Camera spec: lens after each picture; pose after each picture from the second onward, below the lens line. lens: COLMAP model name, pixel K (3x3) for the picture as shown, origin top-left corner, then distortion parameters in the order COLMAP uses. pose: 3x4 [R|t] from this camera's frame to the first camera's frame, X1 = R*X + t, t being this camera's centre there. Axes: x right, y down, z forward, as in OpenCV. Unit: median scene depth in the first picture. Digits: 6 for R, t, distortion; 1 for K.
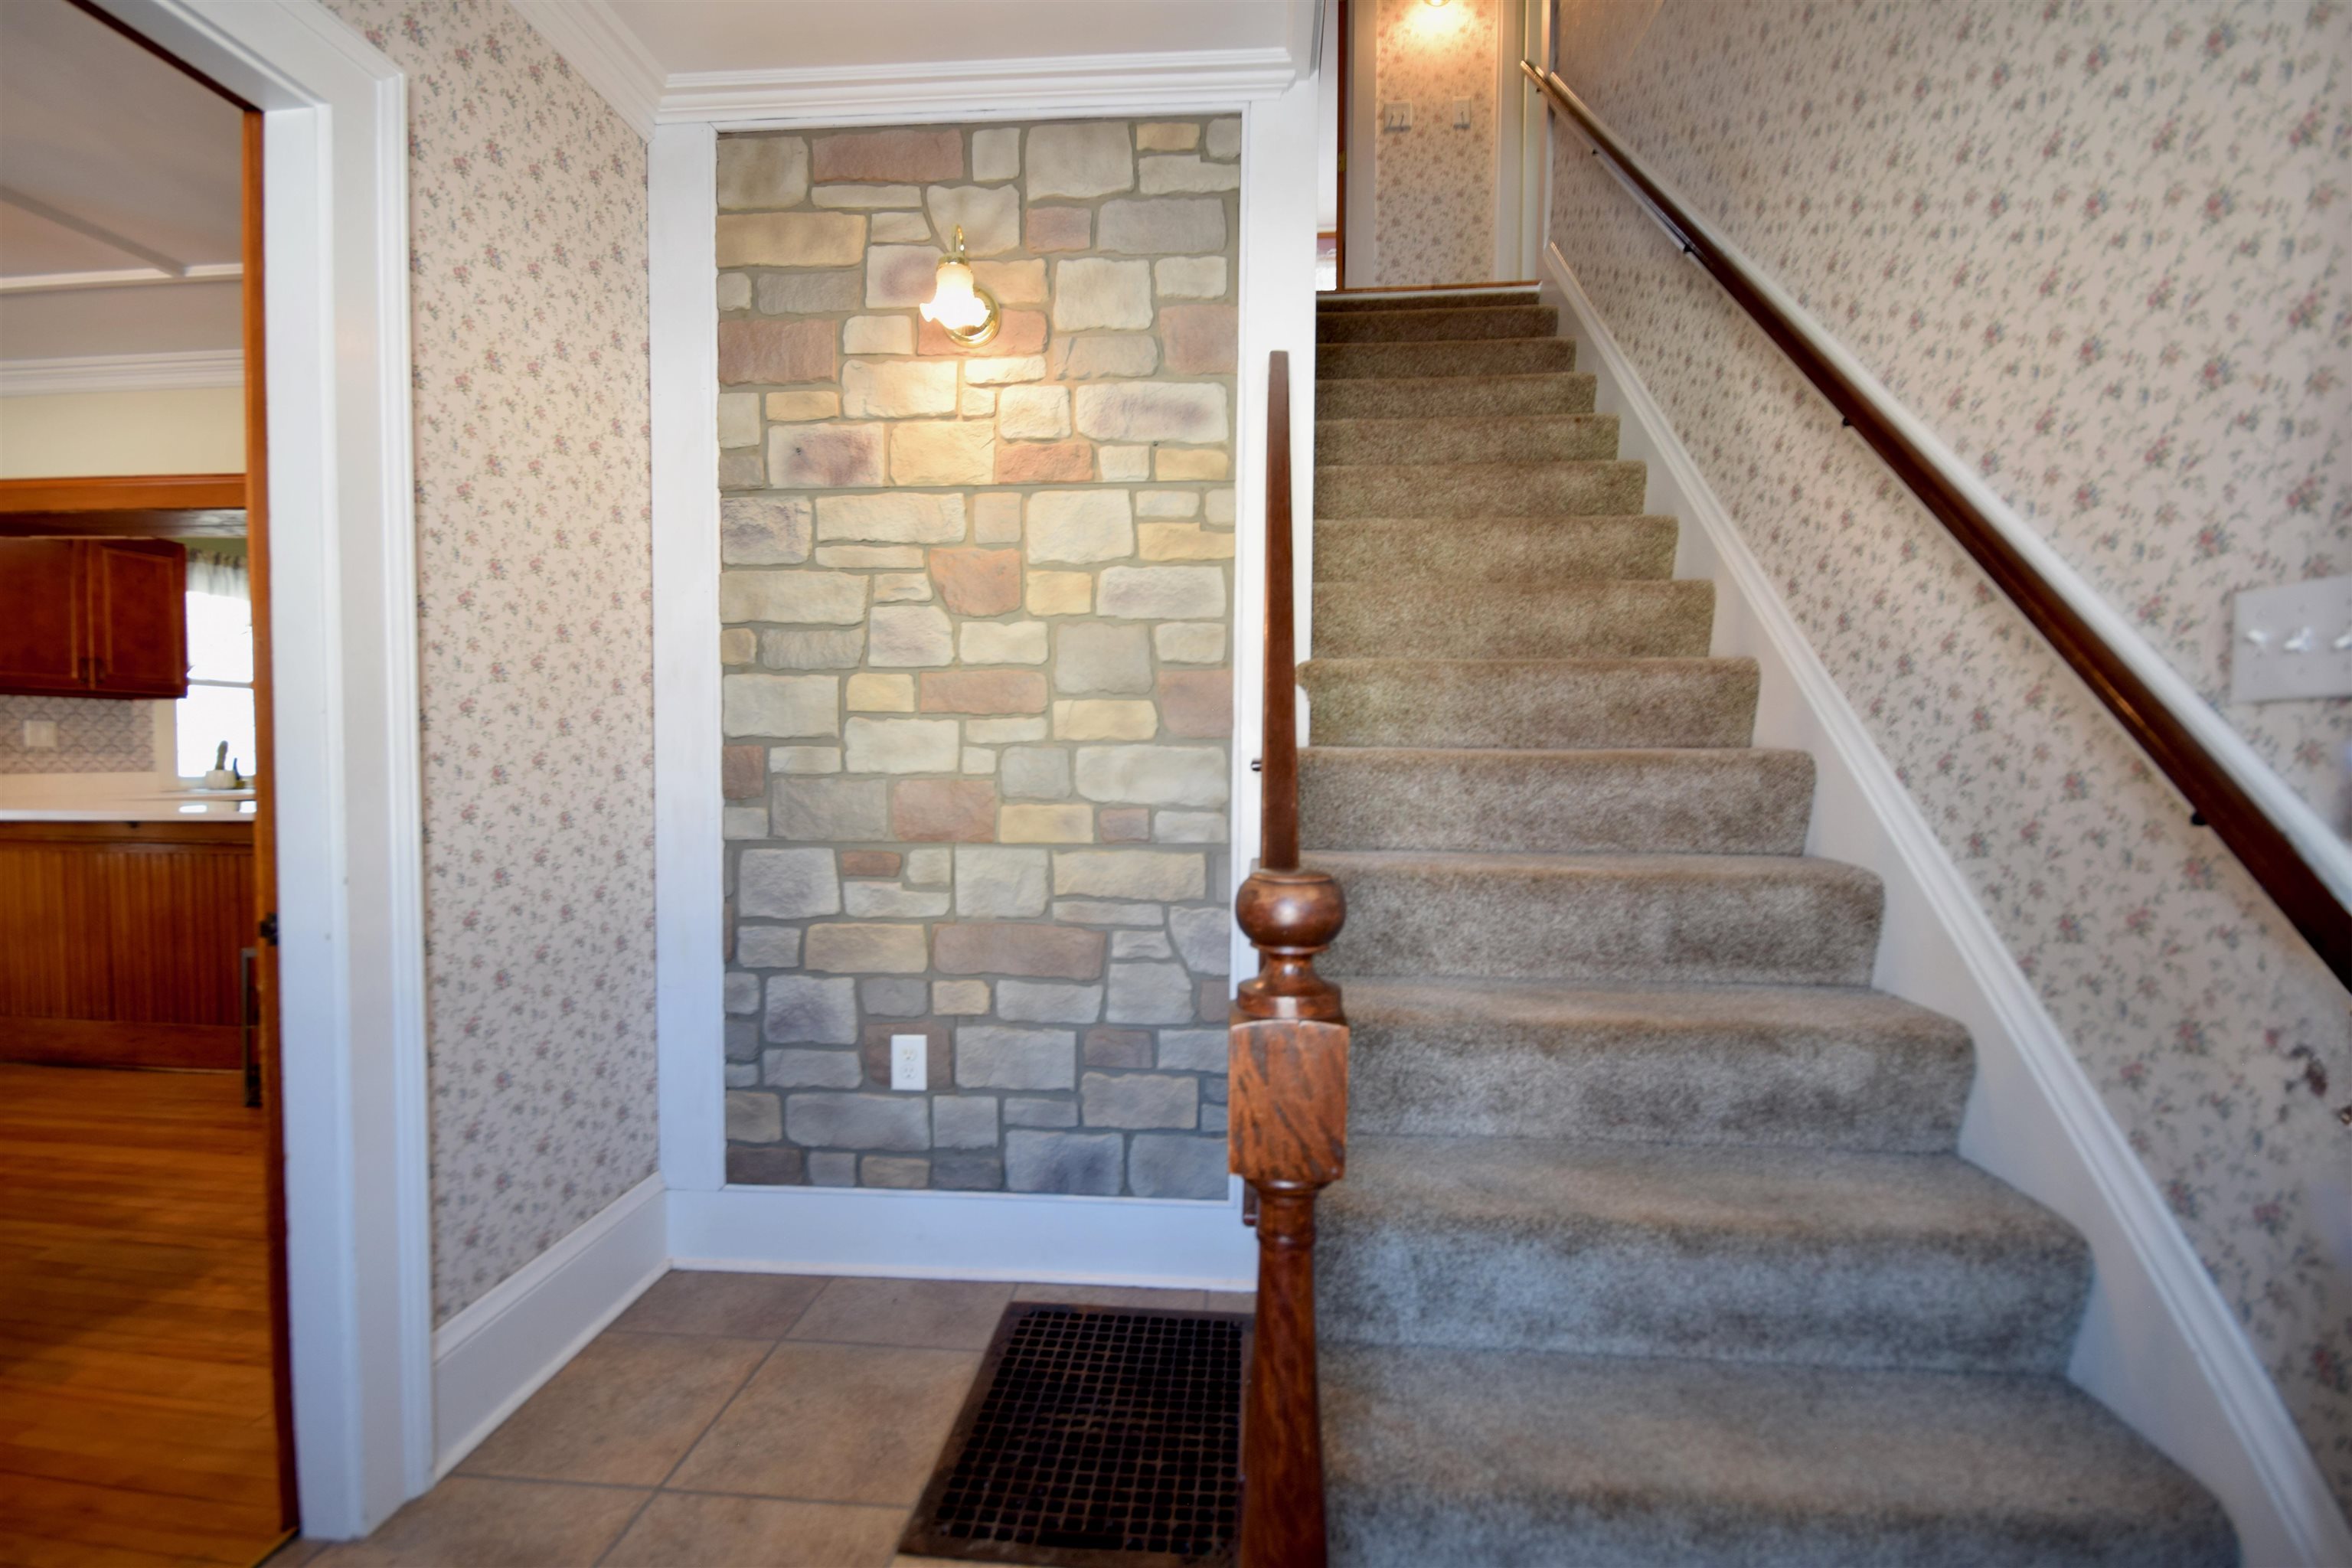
lens RADIAL K [[1028.1, 0, 1176.0], [0, 1028.1, 784.0], [0, 0, 1]] dist [0.000469, -0.011466]
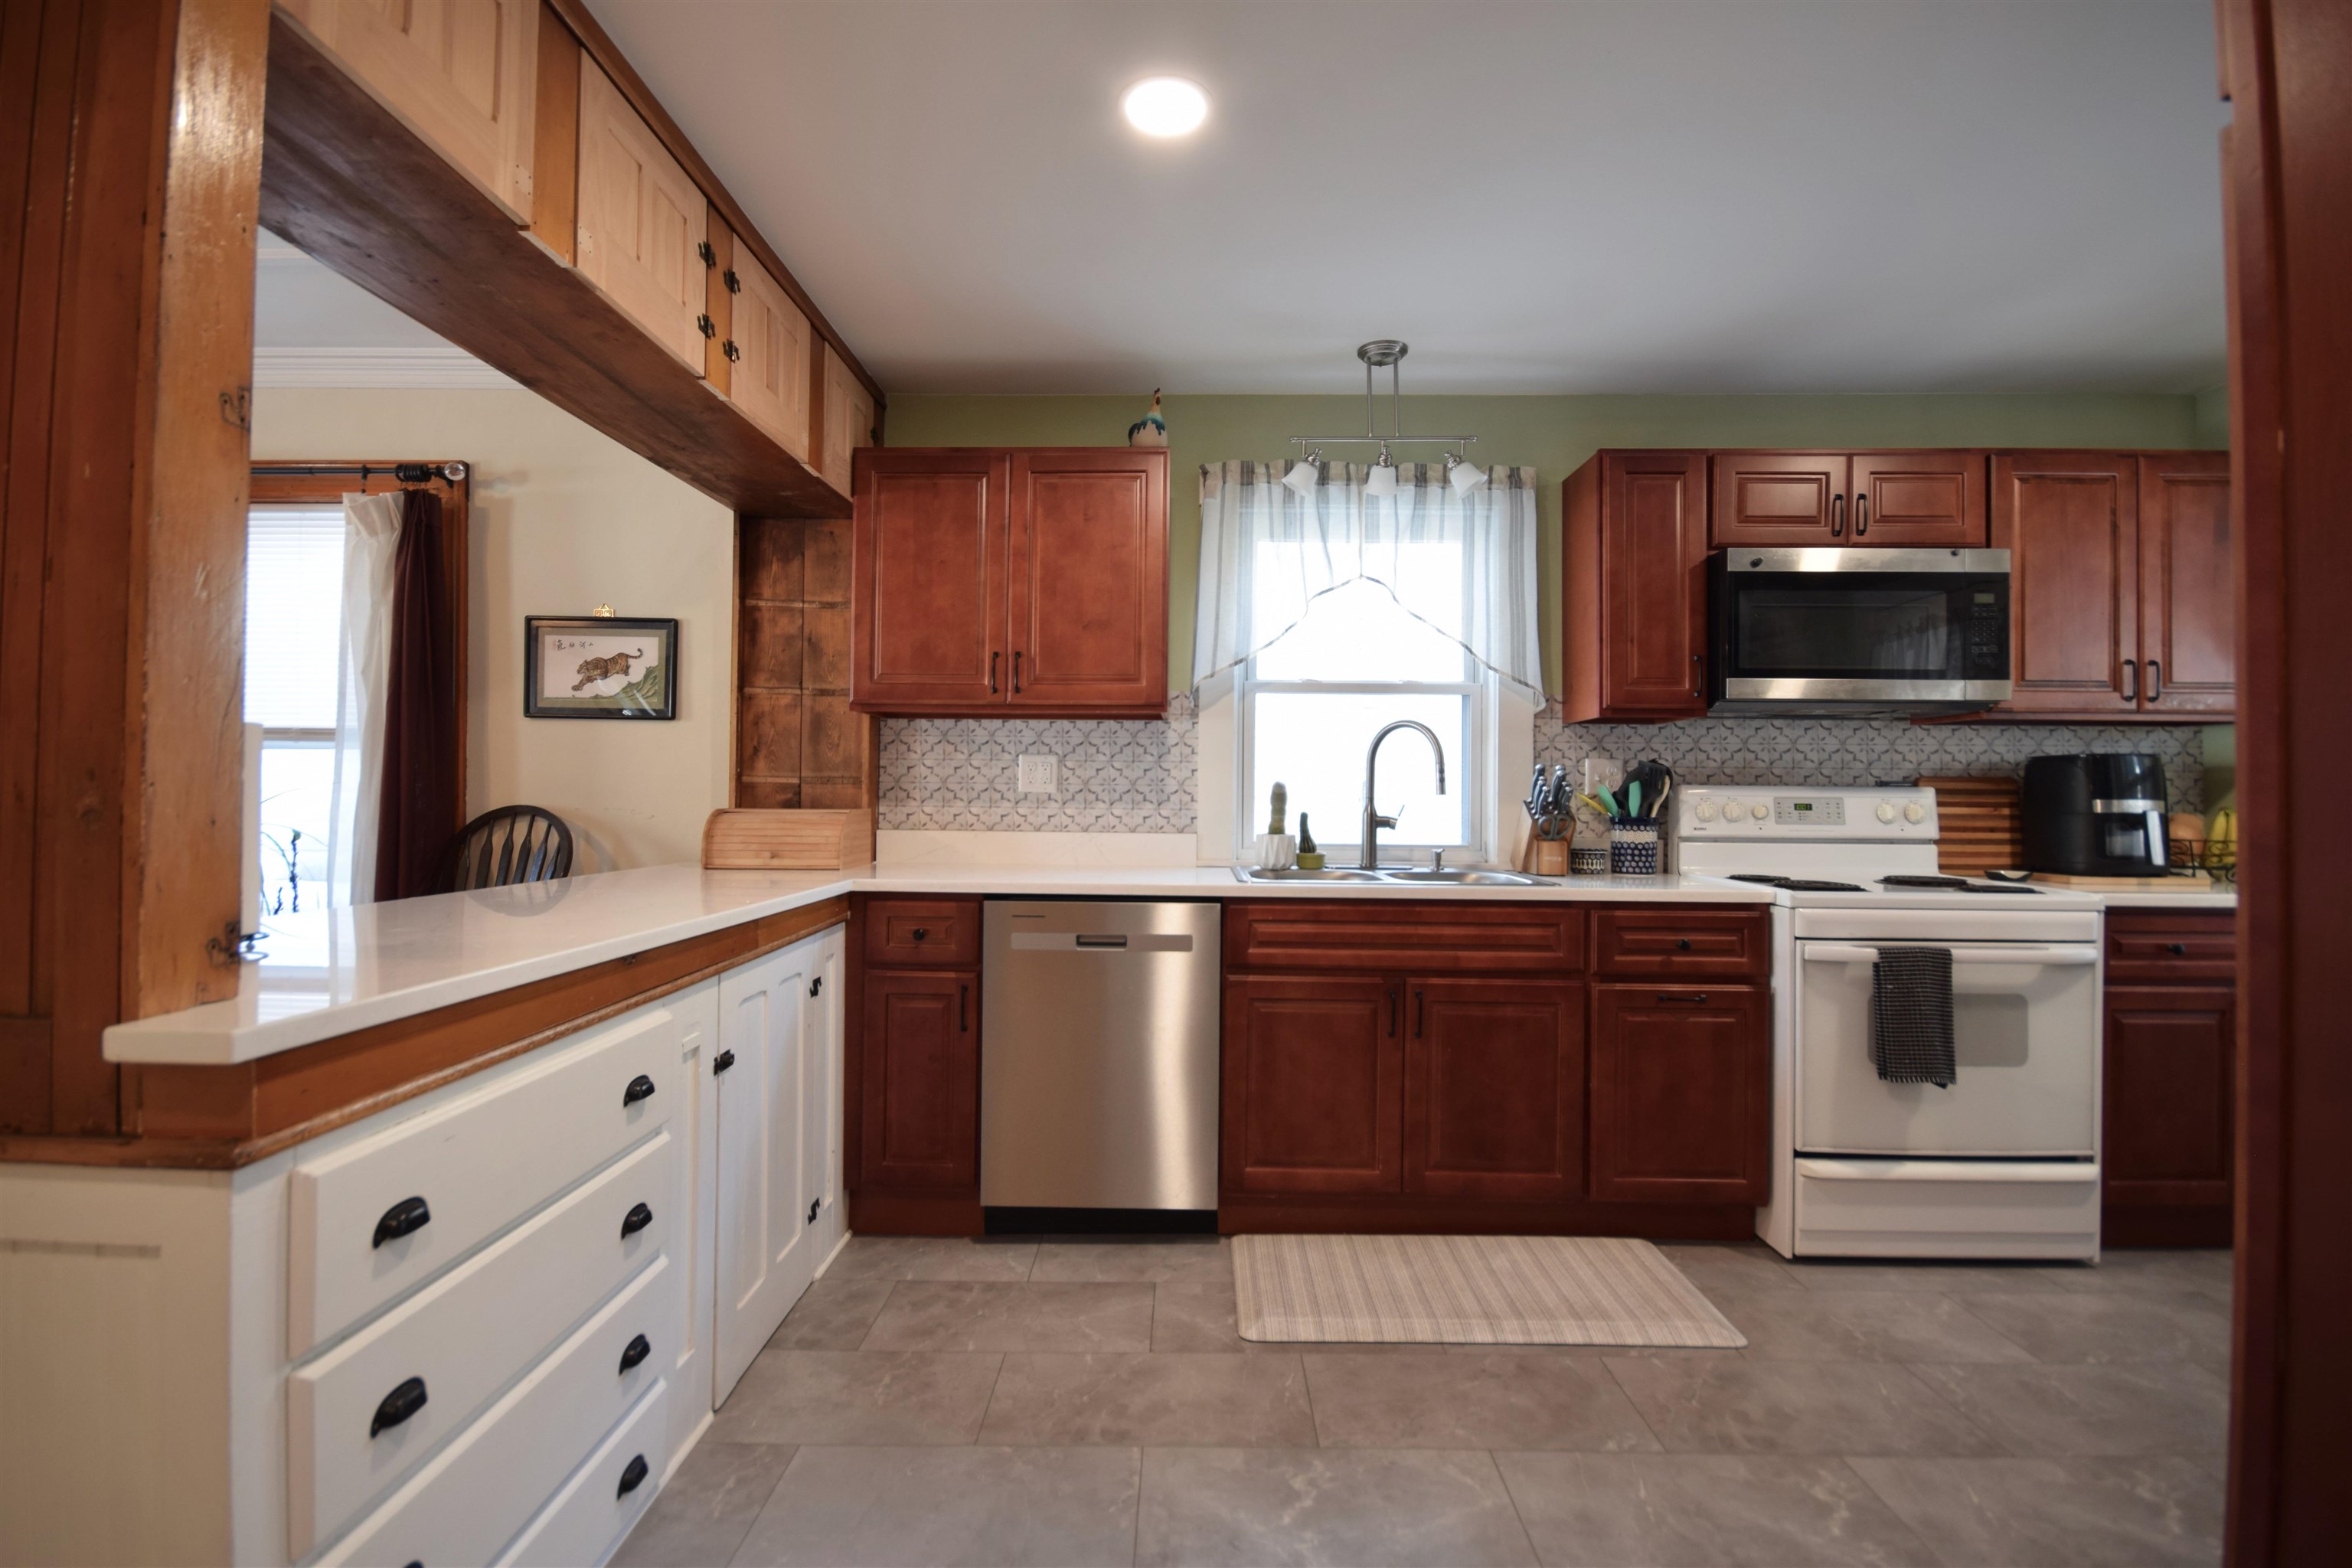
lens RADIAL K [[1034.8, 0, 1176.0], [0, 1034.8, 784.0], [0, 0, 1]] dist [0.015198, -0.011065]
pose [[0.063902, -0.013446, -0.997866, -0.401016], [-0.037178, 0.999183, -0.015844, -0.034333], [0.997263, 0.038111, 0.063350, 1.021733]]
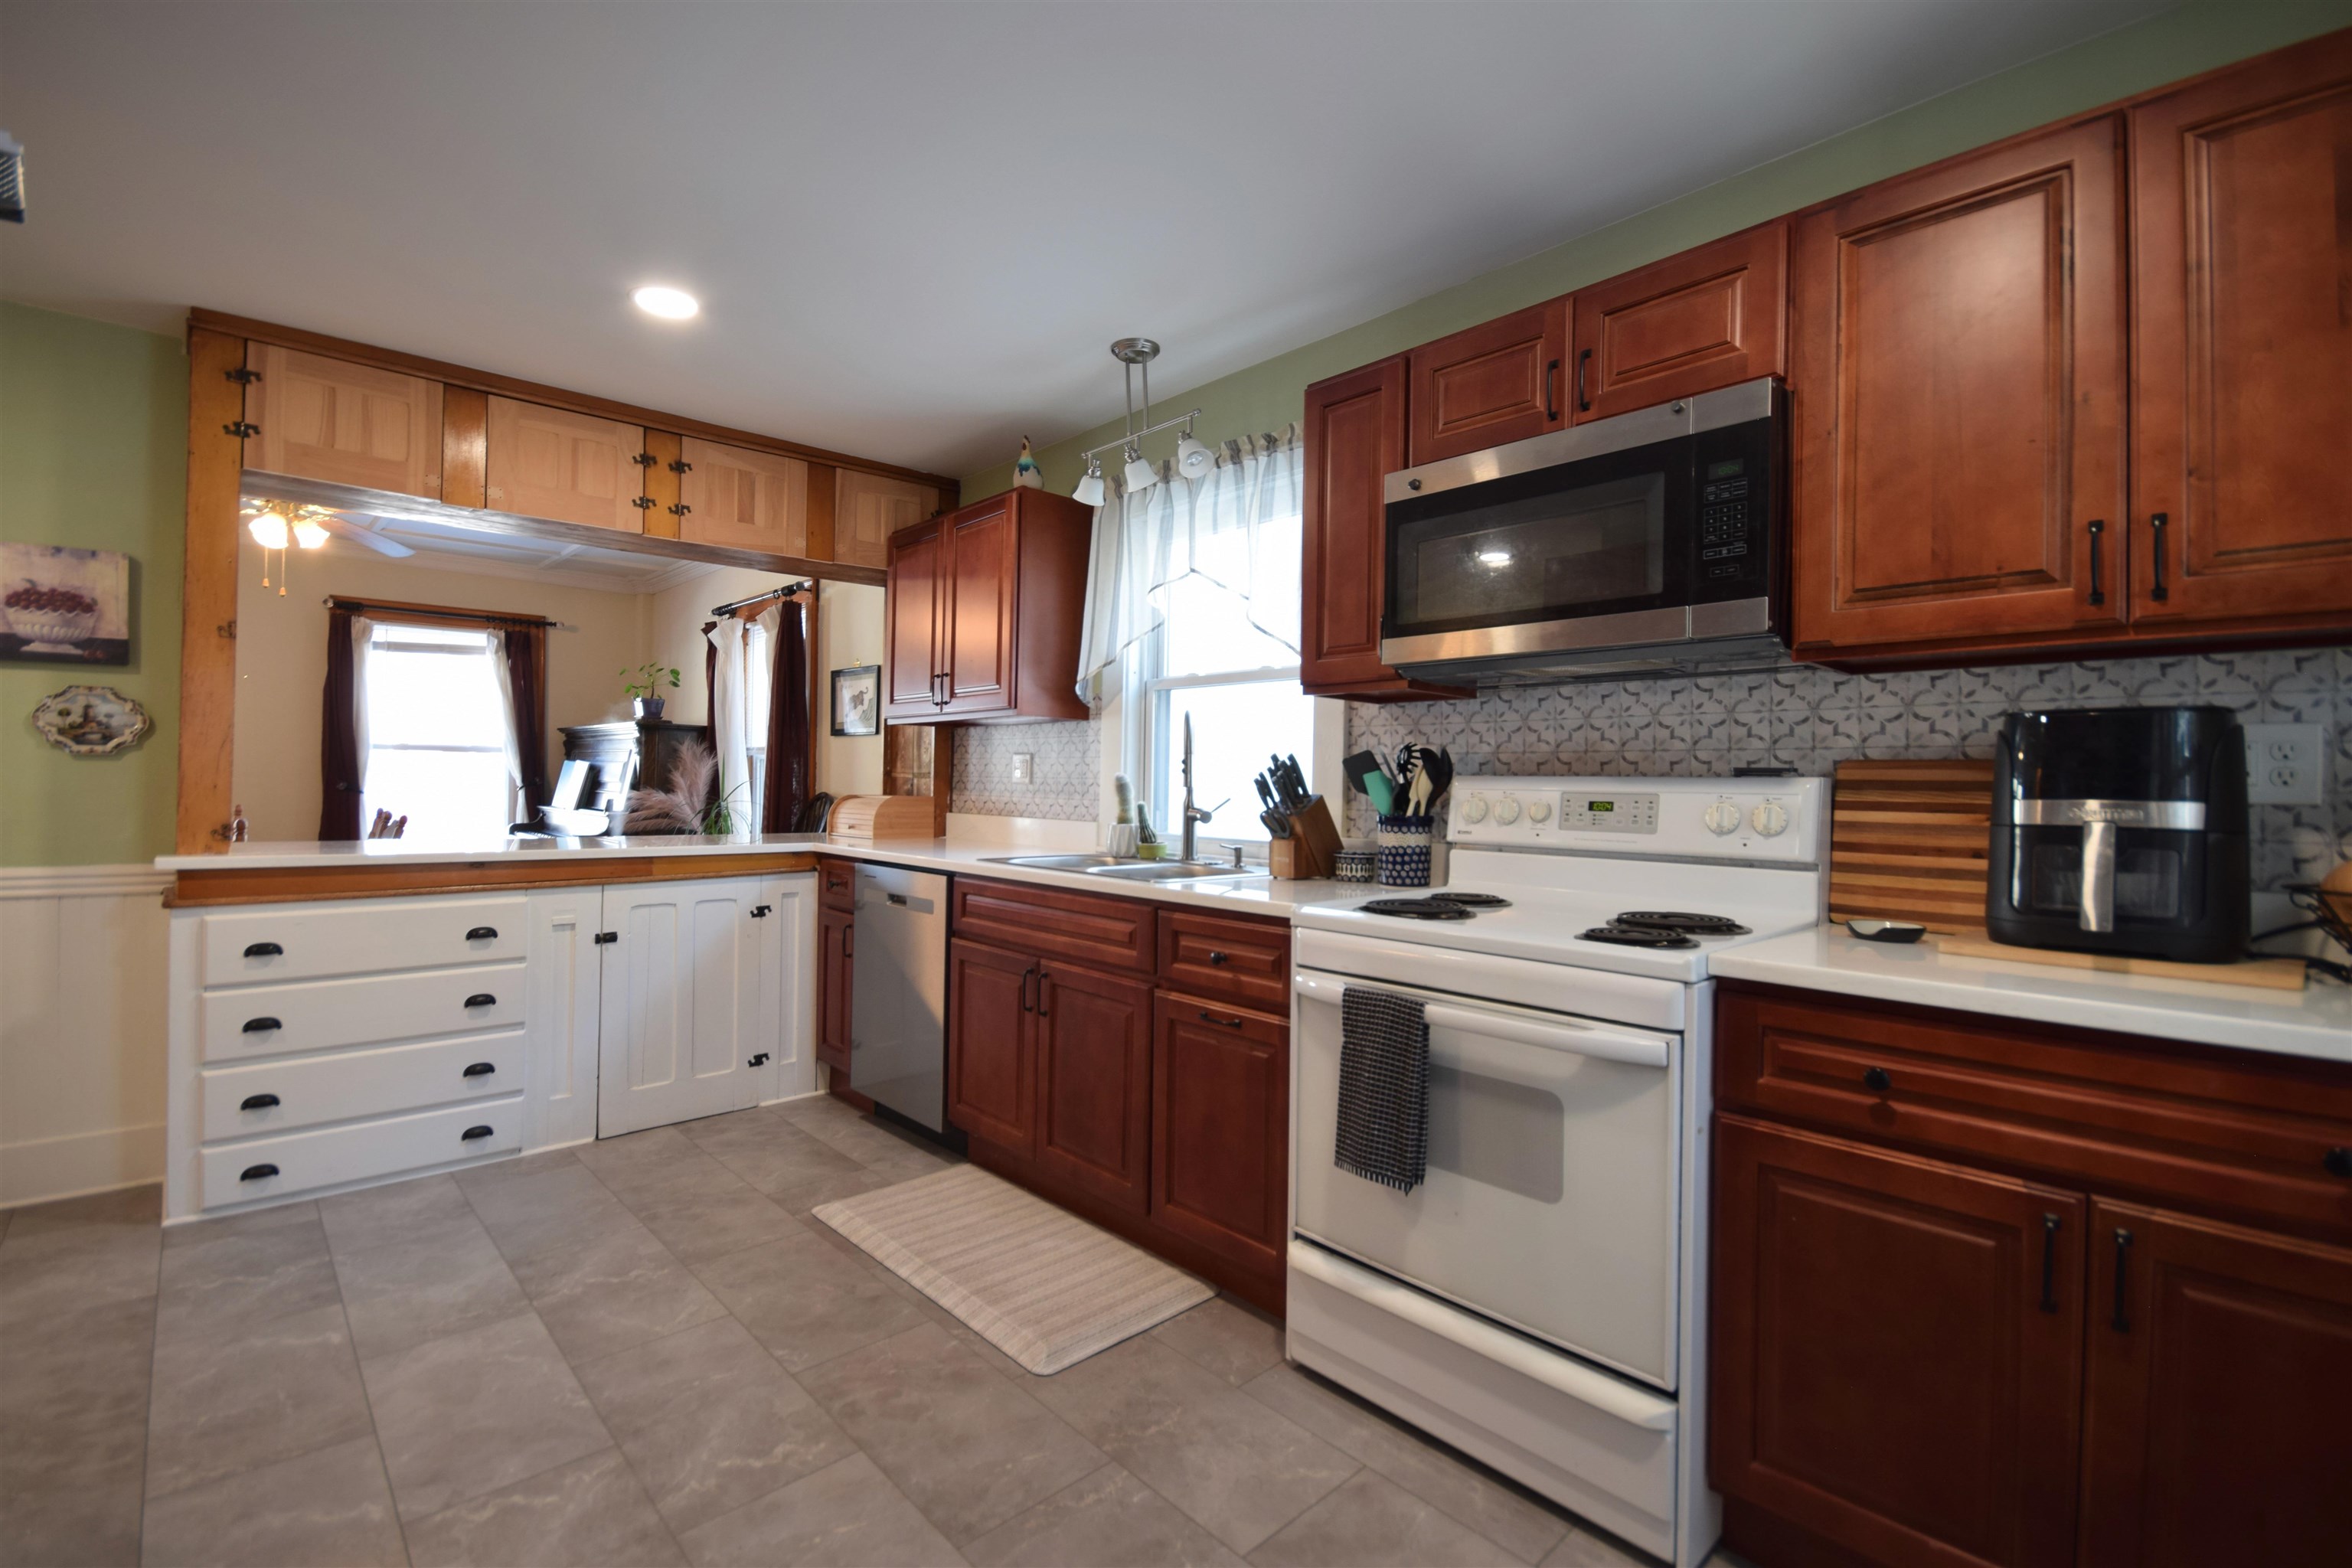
lens RADIAL K [[1034.8, 0, 1176.0], [0, 1034.8, 784.0], [0, 0, 1]] dist [0.015198, -0.011065]
pose [[-0.675580, -0.017242, -0.737085, -0.565792], [-0.041082, 0.999054, 0.014284, -0.053501], [0.736141, 0.039931, -0.675649, 1.627969]]
